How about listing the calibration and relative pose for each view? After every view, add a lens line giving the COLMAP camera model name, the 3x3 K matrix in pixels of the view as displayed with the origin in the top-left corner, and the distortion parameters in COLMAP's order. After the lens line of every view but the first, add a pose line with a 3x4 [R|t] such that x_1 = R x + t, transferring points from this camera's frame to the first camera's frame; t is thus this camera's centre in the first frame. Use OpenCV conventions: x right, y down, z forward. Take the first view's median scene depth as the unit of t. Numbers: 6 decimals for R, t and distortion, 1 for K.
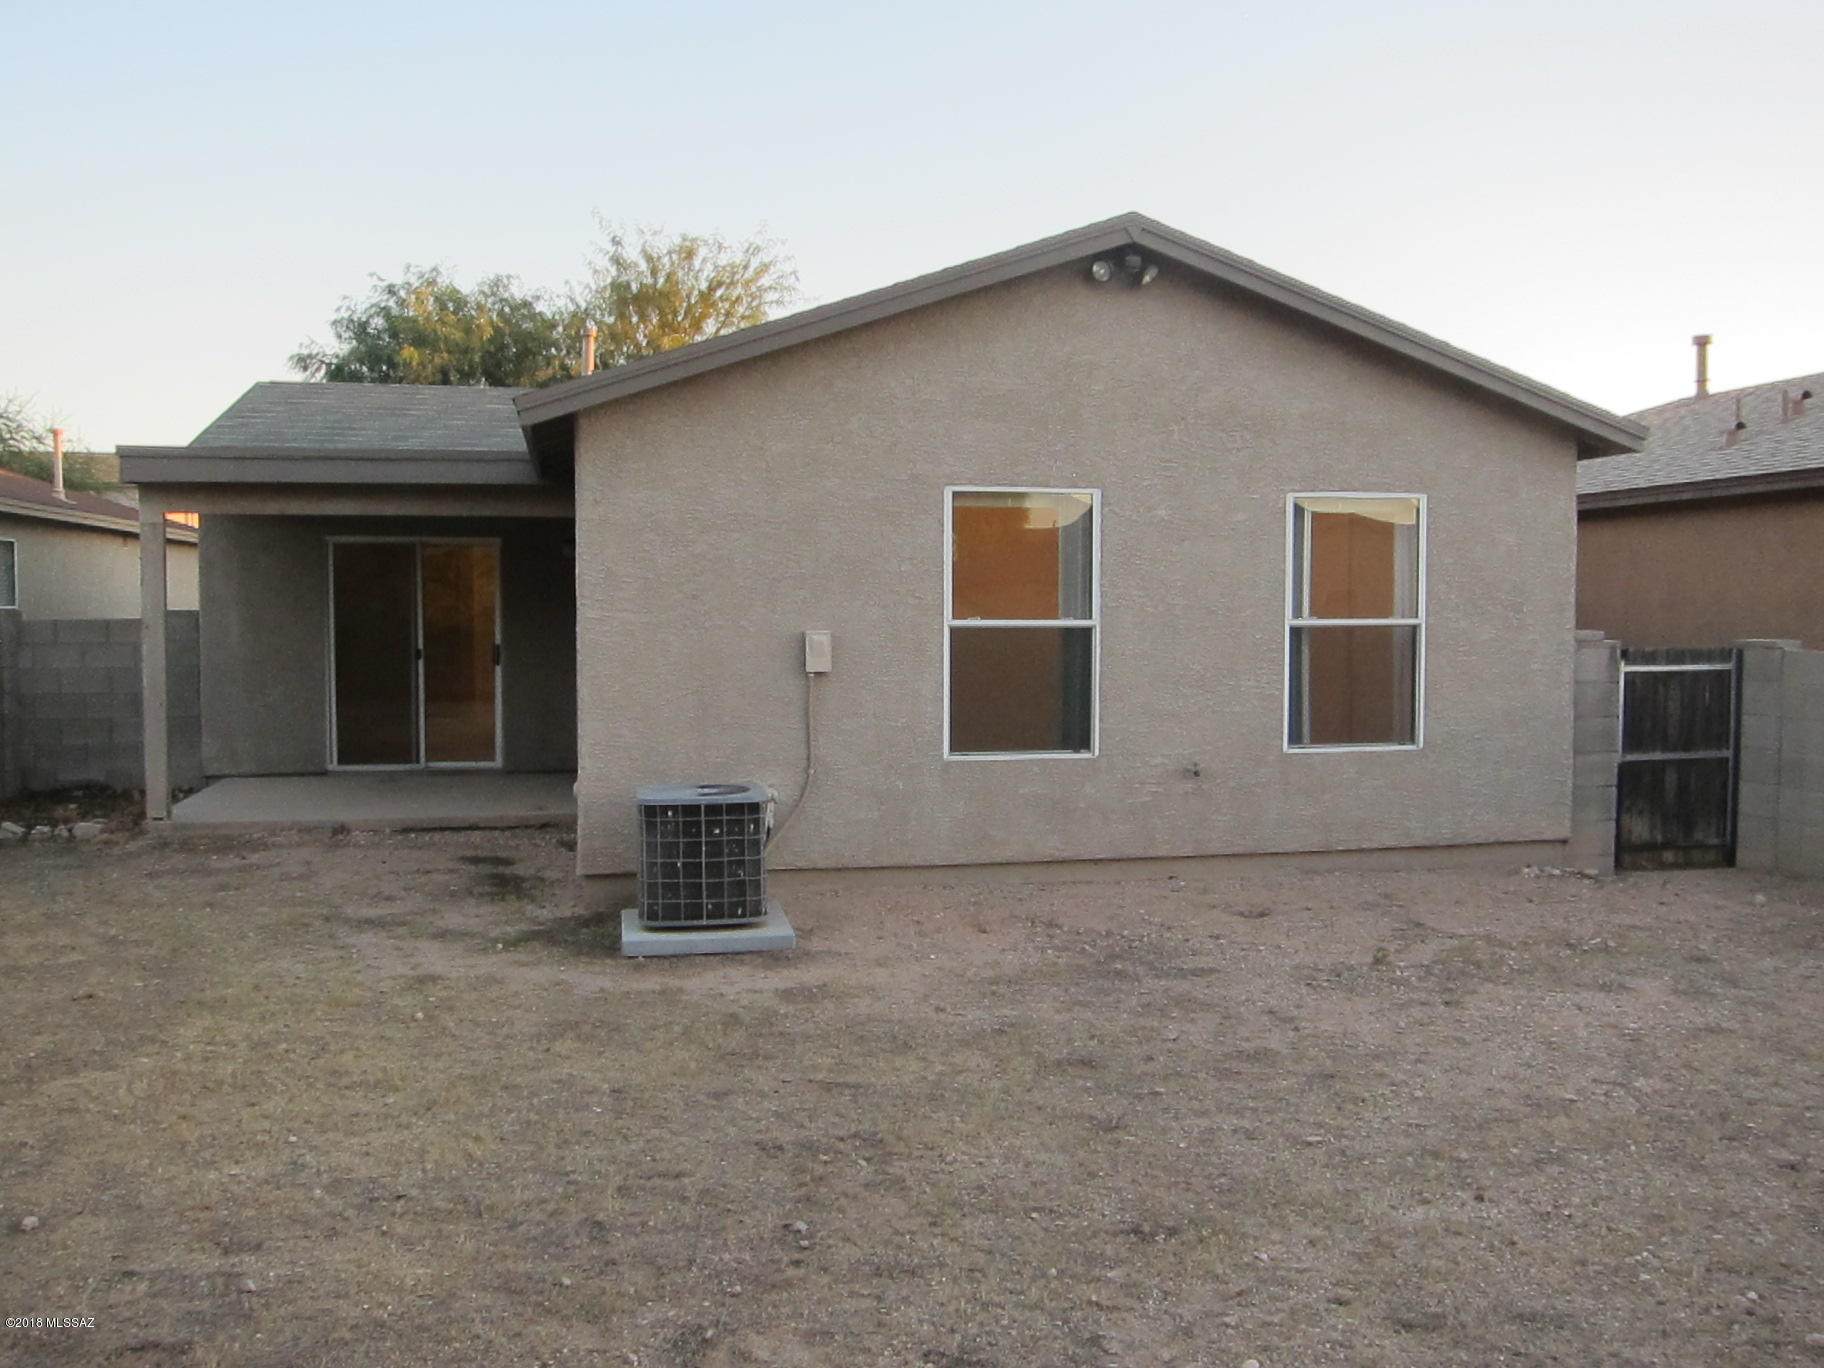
lens RADIAL K [[1520.6, 0, 904.9], [0, 1520.6, 683.0], [0, 0, 1]] dist [-0.046844, 0.007494]
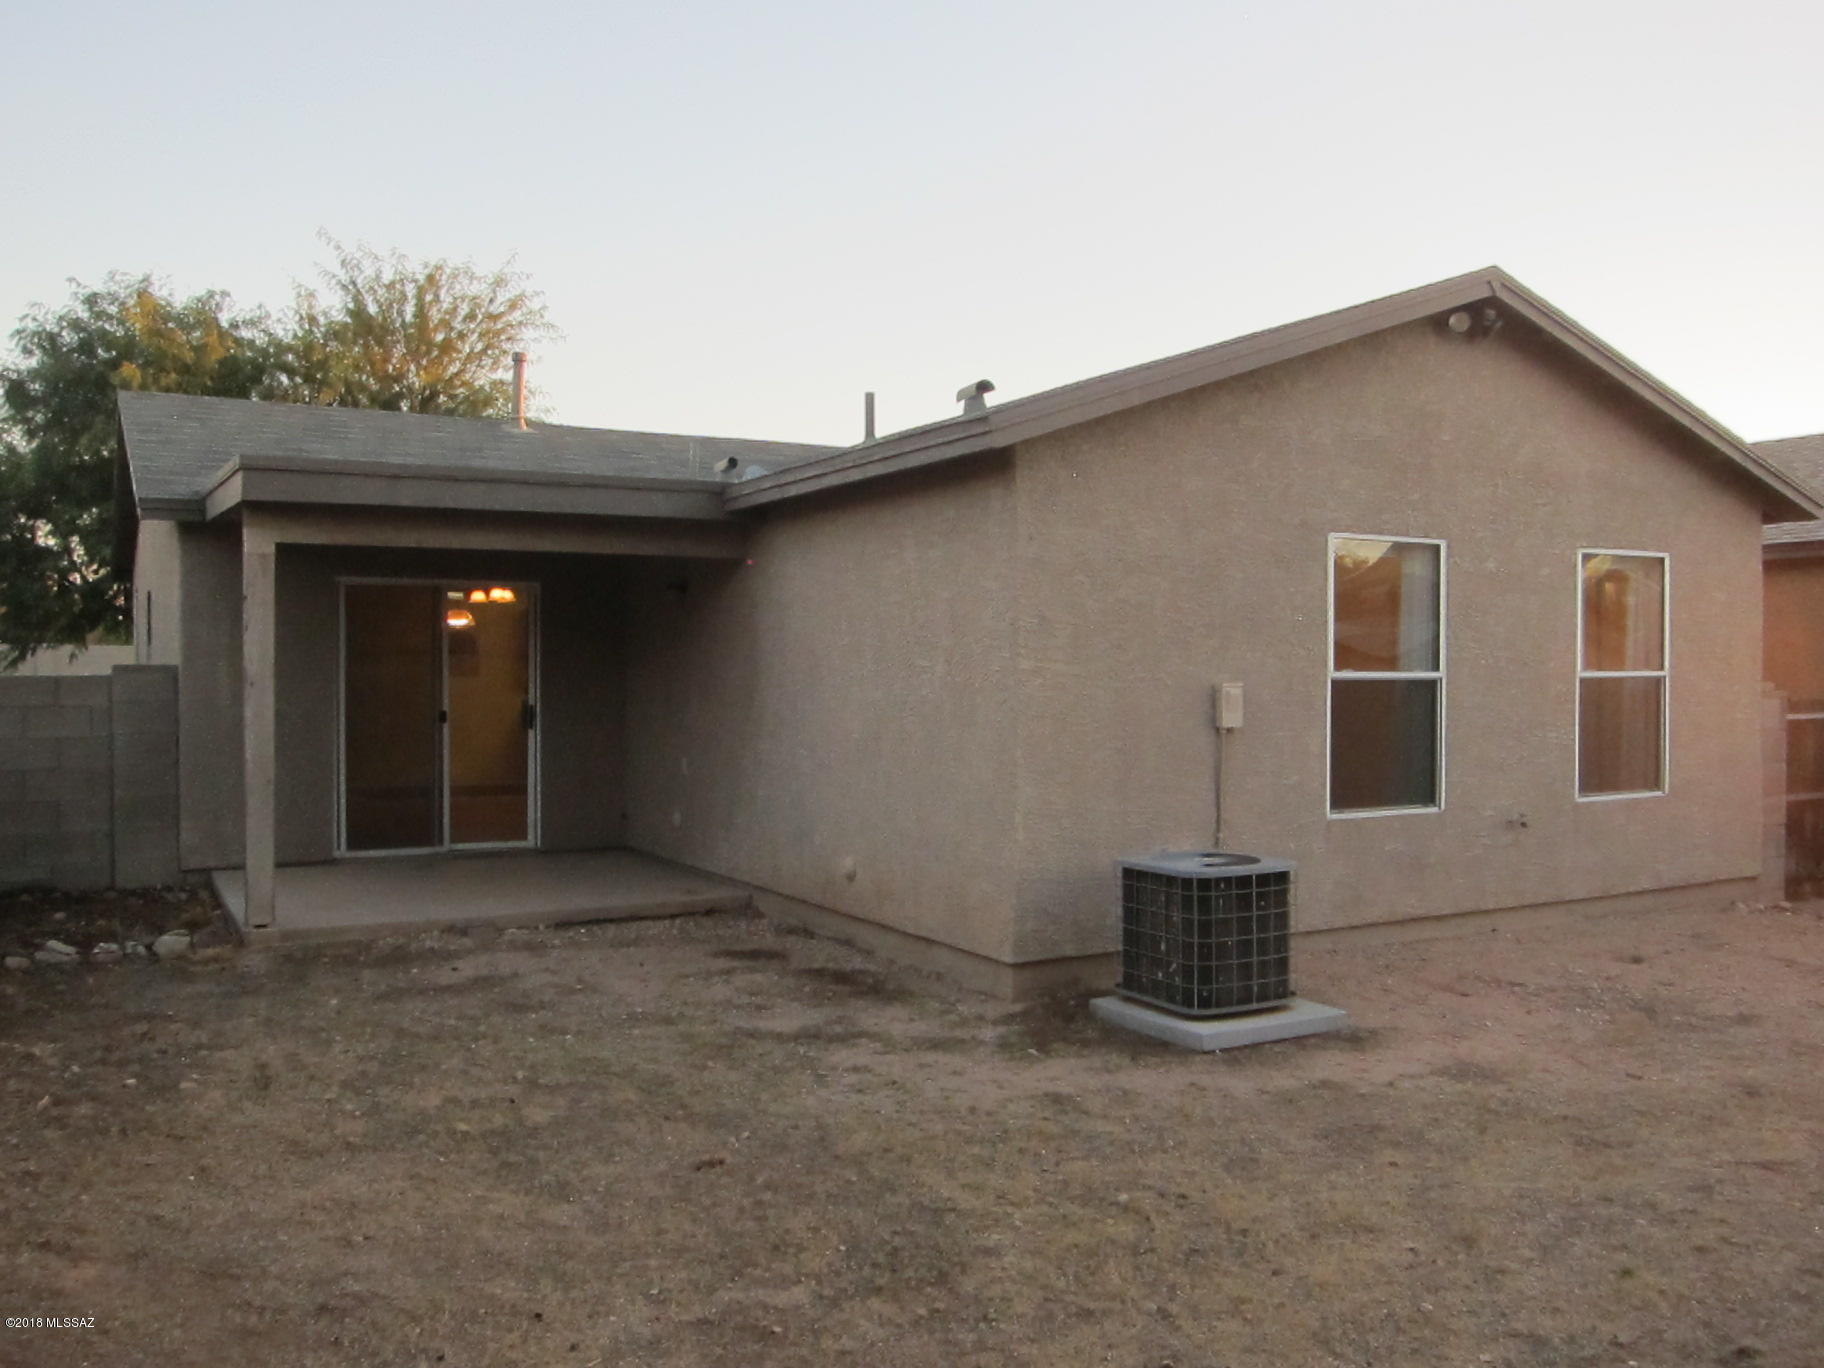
lens RADIAL K [[1520.6, 0, 904.9], [0, 1520.6, 683.0], [0, 0, 1]] dist [-0.046844, 0.007494]
pose [[0.953221, -0.002740, 0.302261, -0.498705], [0.015330, 0.999110, -0.039287, -0.001062], [-0.301884, 0.042083, 0.952415, 0.168023]]
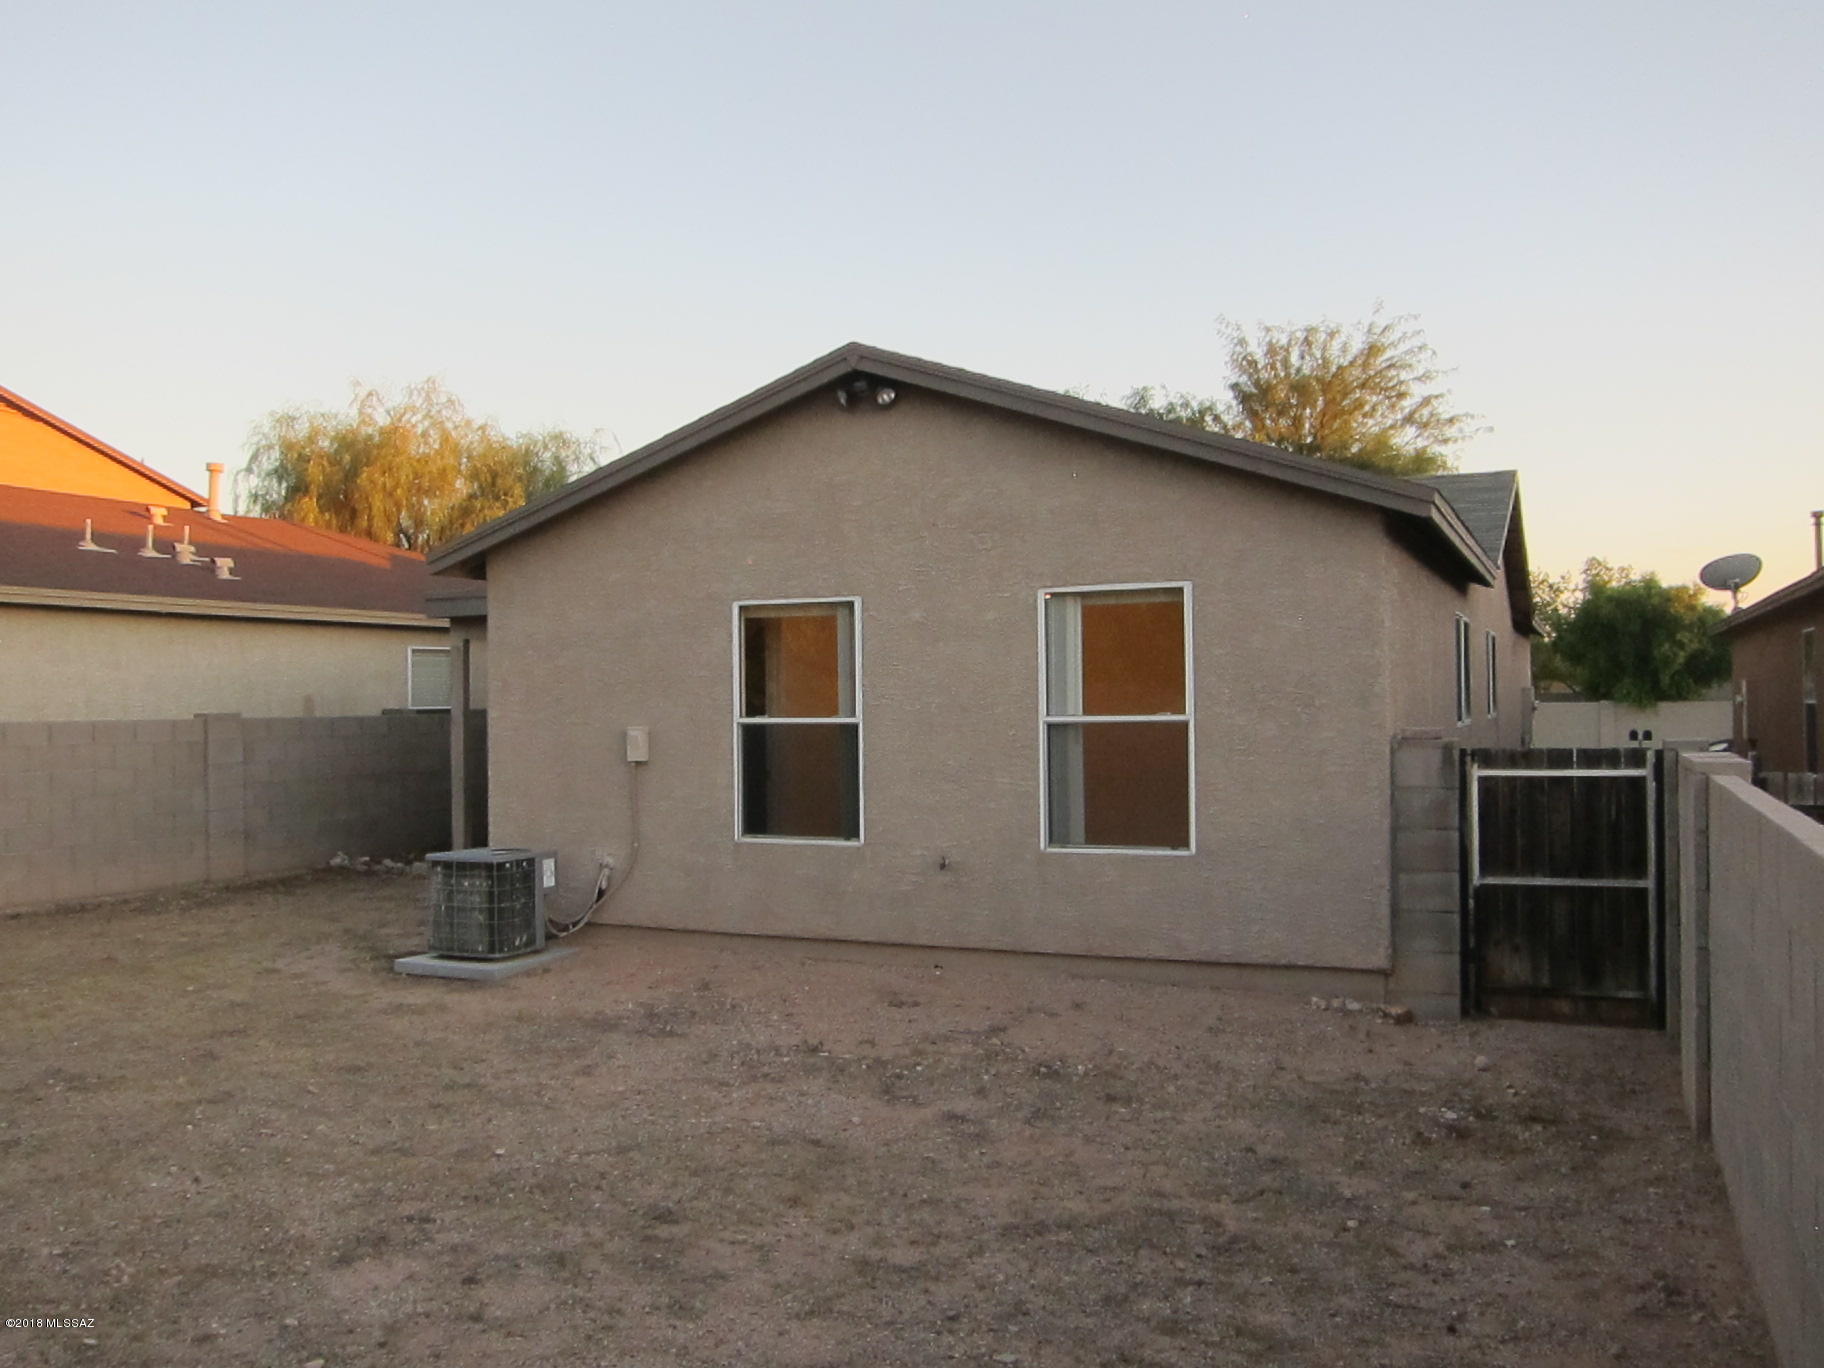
lens RADIAL K [[1520.6, 0, 904.9], [0, 1520.6, 683.0], [0, 0, 1]] dist [-0.046844, 0.007494]
pose [[0.809087, -0.014532, -0.587509, 0.775981], [-0.018341, 0.998583, -0.049959, -0.012514], [0.587402, 0.051197, 0.807674, 0.146028]]
